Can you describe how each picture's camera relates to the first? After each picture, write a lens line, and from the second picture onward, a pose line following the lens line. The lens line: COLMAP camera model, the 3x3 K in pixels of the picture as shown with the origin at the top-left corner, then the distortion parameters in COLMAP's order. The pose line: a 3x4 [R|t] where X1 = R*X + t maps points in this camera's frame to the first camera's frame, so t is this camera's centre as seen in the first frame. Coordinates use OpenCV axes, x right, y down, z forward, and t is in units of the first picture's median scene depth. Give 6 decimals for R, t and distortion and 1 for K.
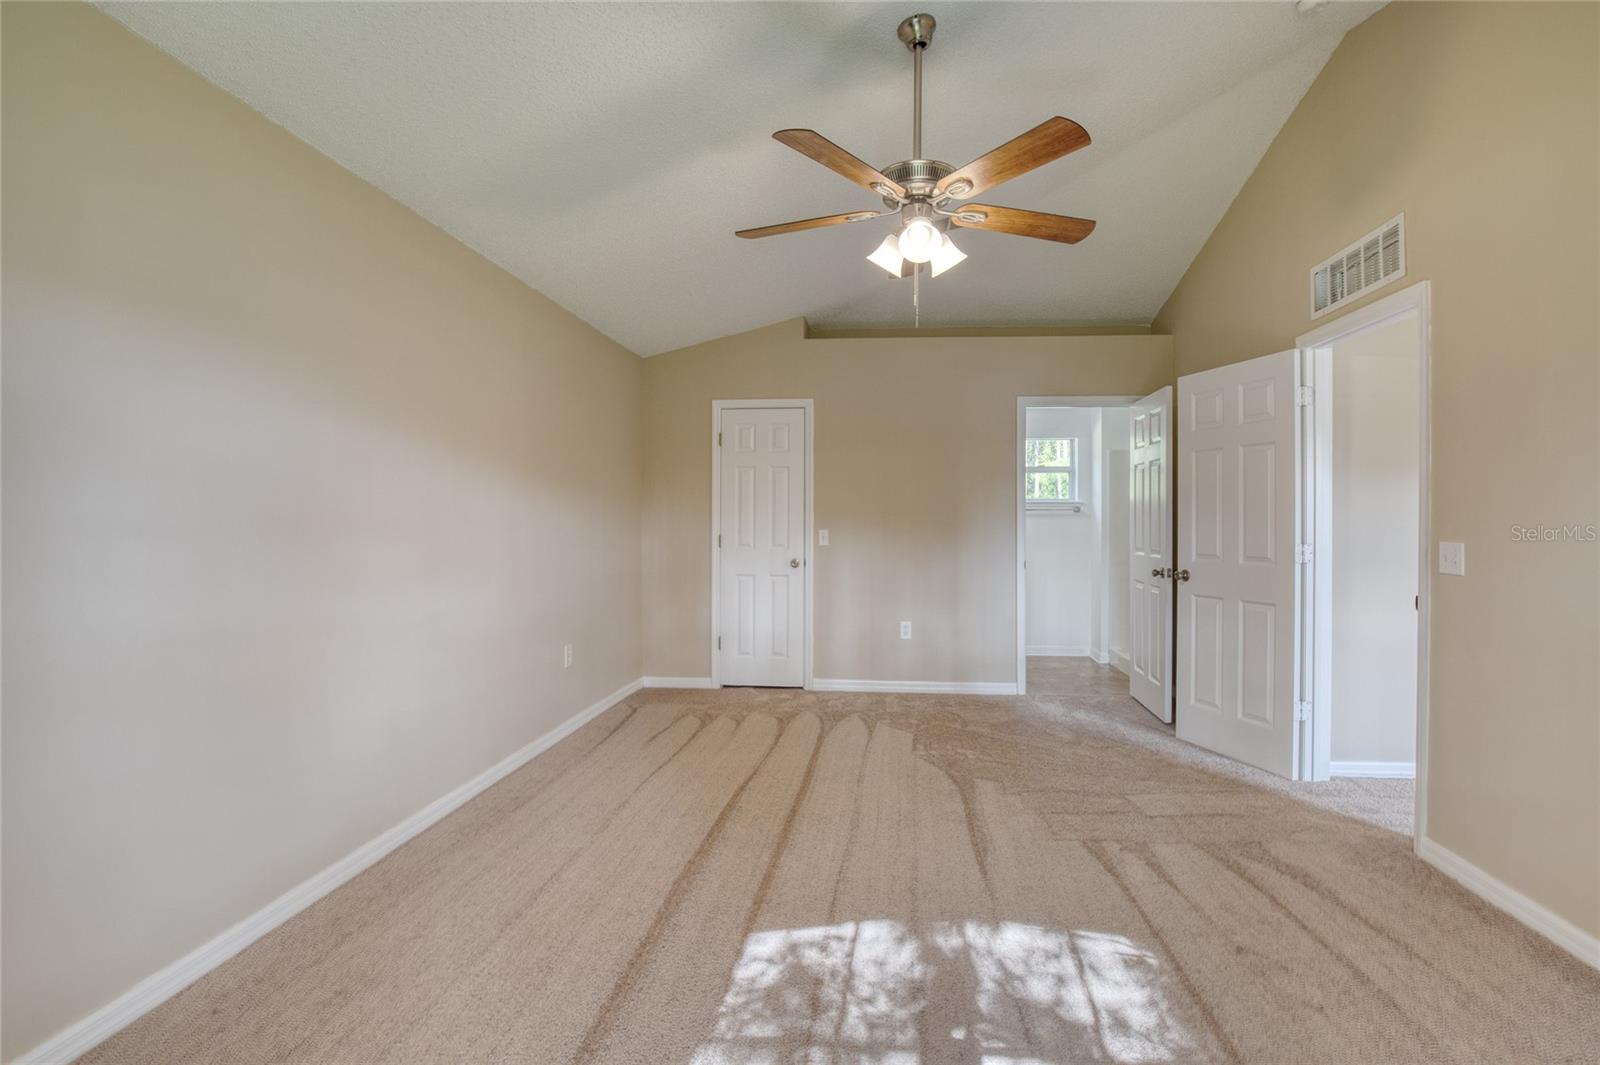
lens RADIAL K [[739.2, 0, 852.9], [0, 739.2, 529.3], [0, 0, 1]] dist [-0.015319, -0.000083]
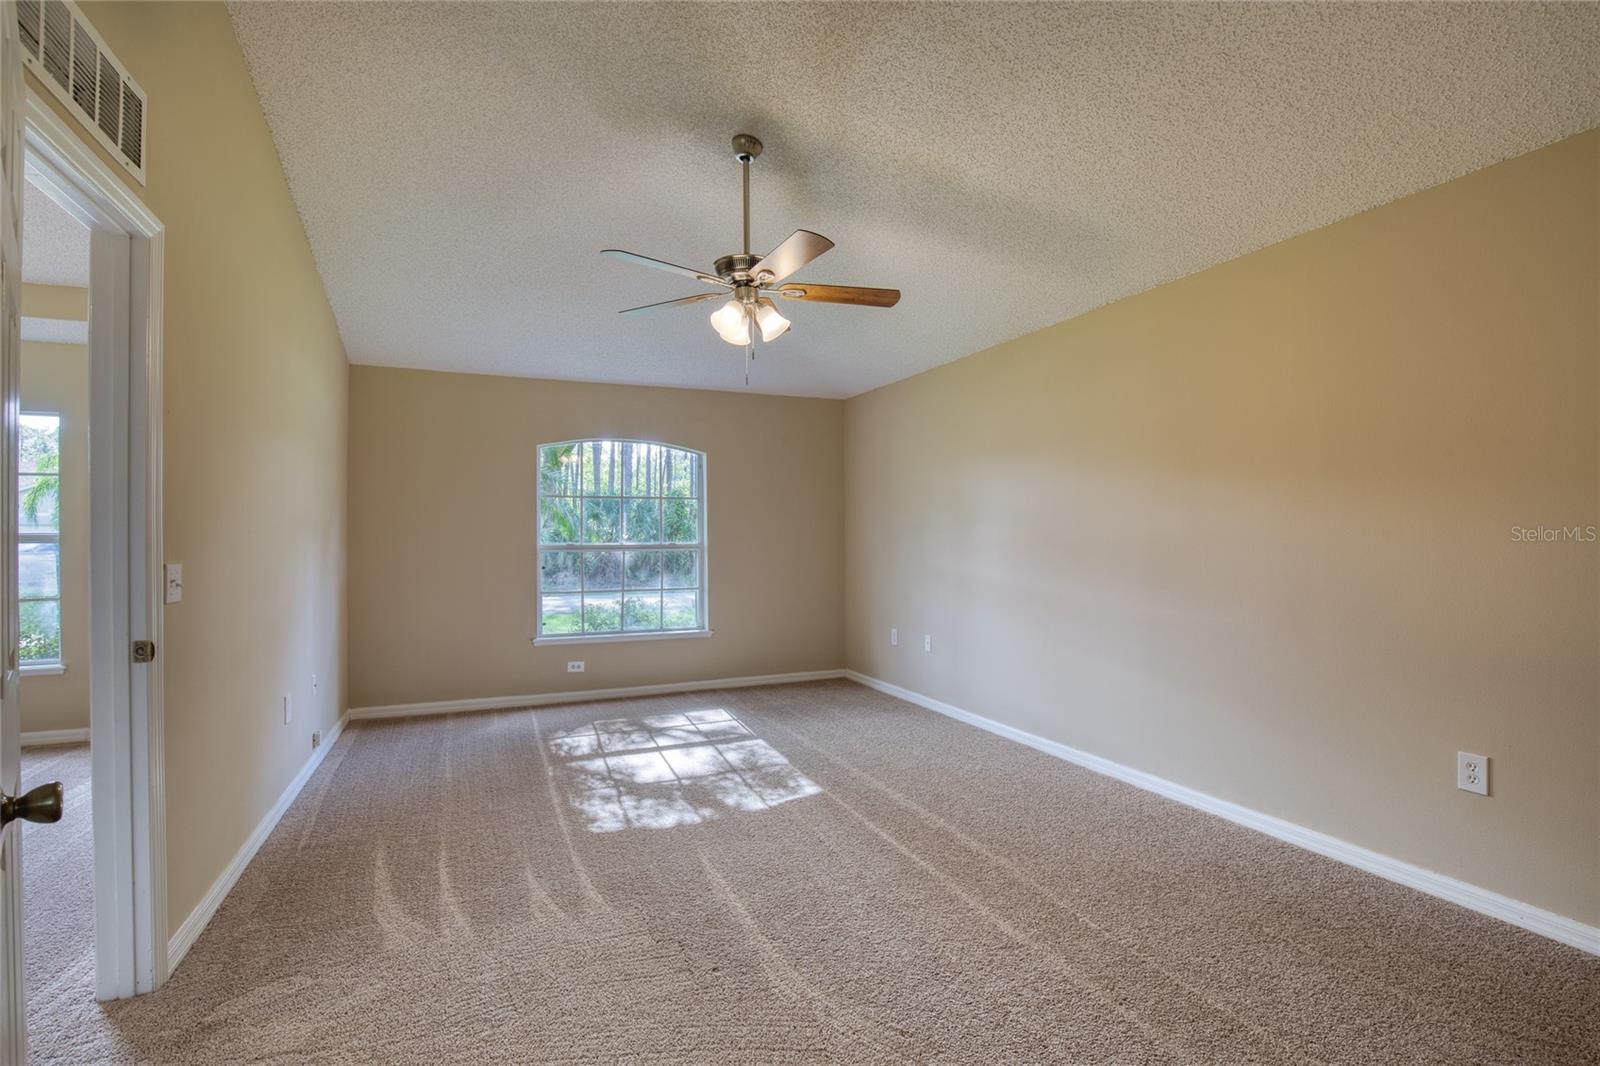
lens RADIAL K [[739.1, 0, 803.7], [0, 739.1, 533.8], [0, 0, 1]] dist [-0.029710, 0.000355]
pose [[-0.887638, -0.000147, -0.460542, 0.675507], [-0.002559, 0.999986, 0.004614, -0.027552], [0.460535, 0.005274, -0.887626, 2.503862]]
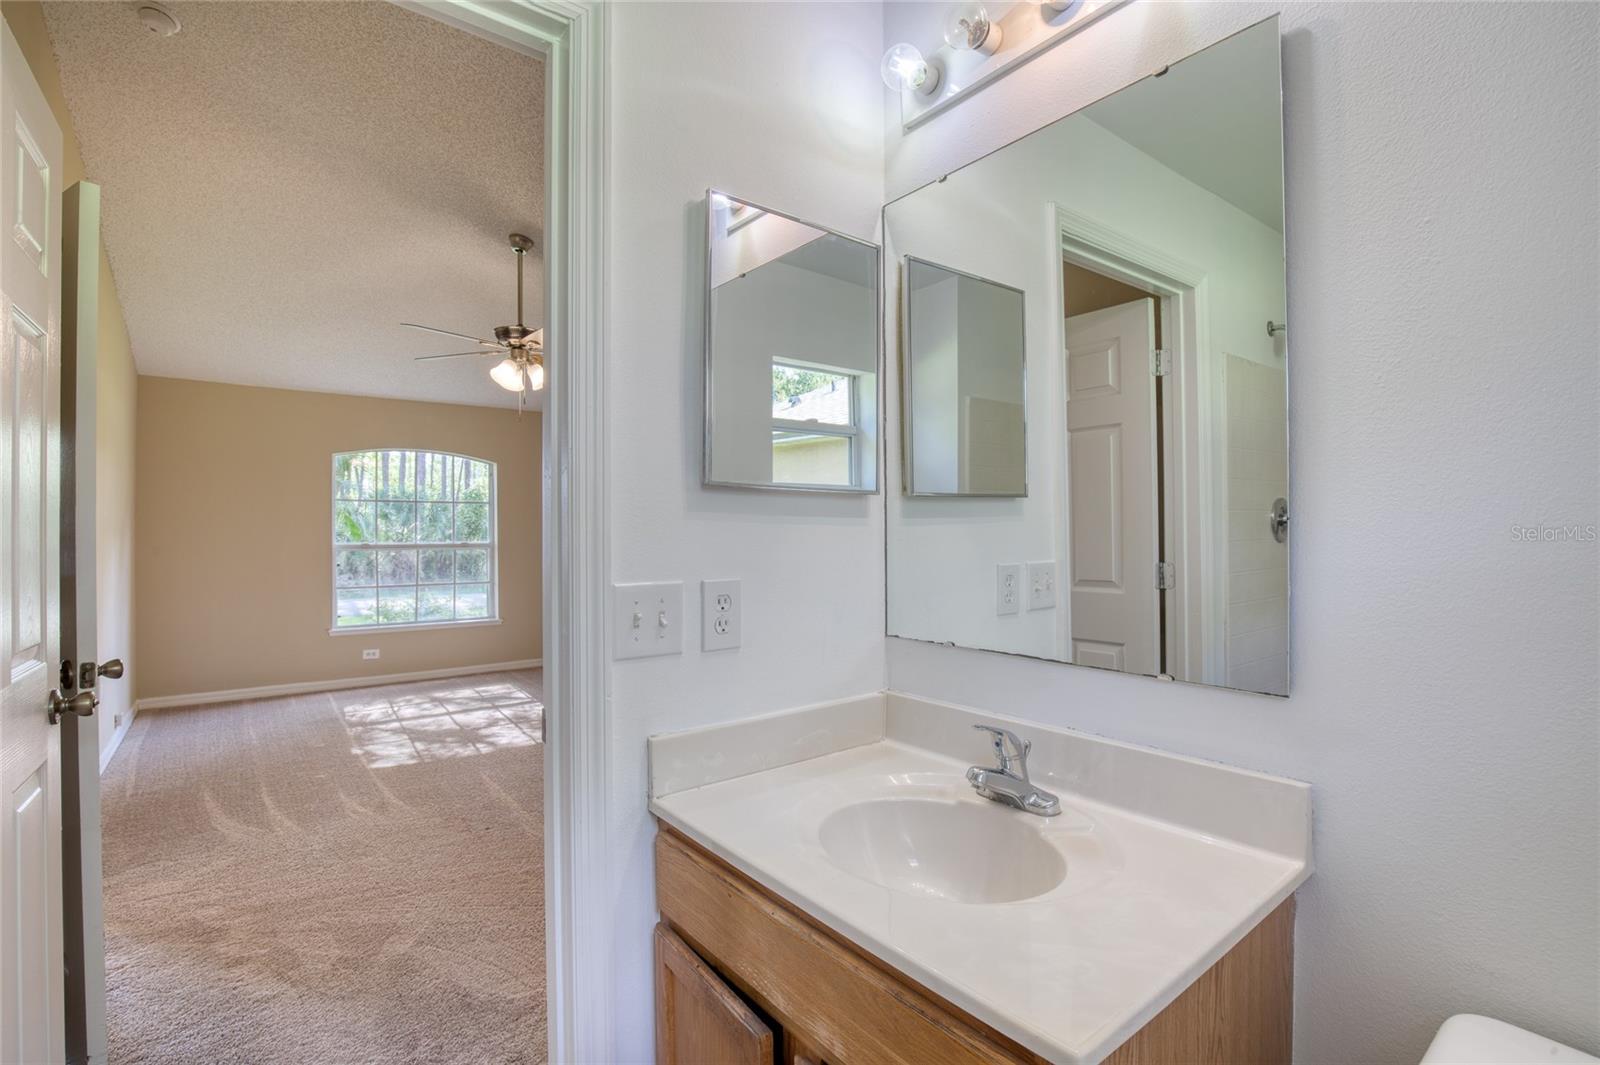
lens RADIAL K [[730.0, 0, 806.9], [0, 730.0, 534.1], [0, 0, 1]] dist [-0.027851, -0.000042]
pose [[-0.741909, 0.000203, -0.670501, 0.824072], [-0.003914, 0.999982, 0.004634, -0.035097], [0.670489, 0.006062, -0.741894, 3.080897]]
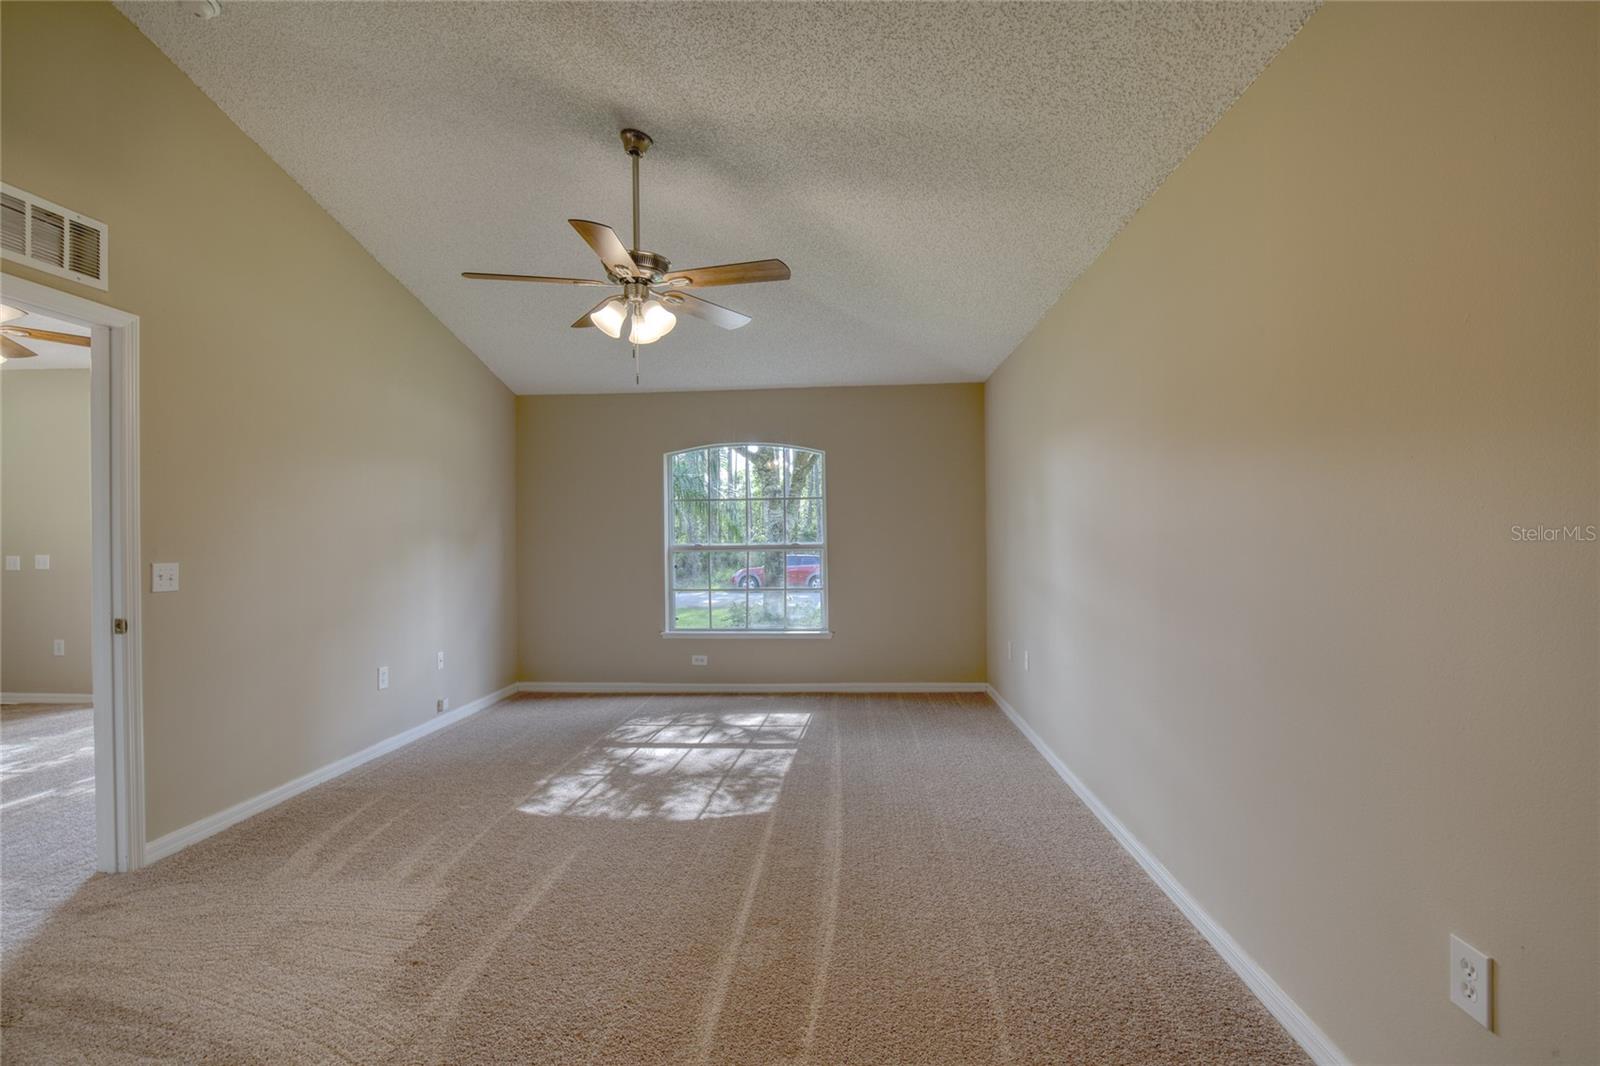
lens RADIAL K [[730.0, 0, 806.9], [0, 730.0, 534.6], [0, 0, 1]] dist [-0.027851, -0.000042]
pose [[-0.999931, 0.010332, -0.005533, -0.213245], [0.010298, 0.999928, 0.006193, -0.028772], [0.005597, 0.006135, -0.999966, 2.567895]]
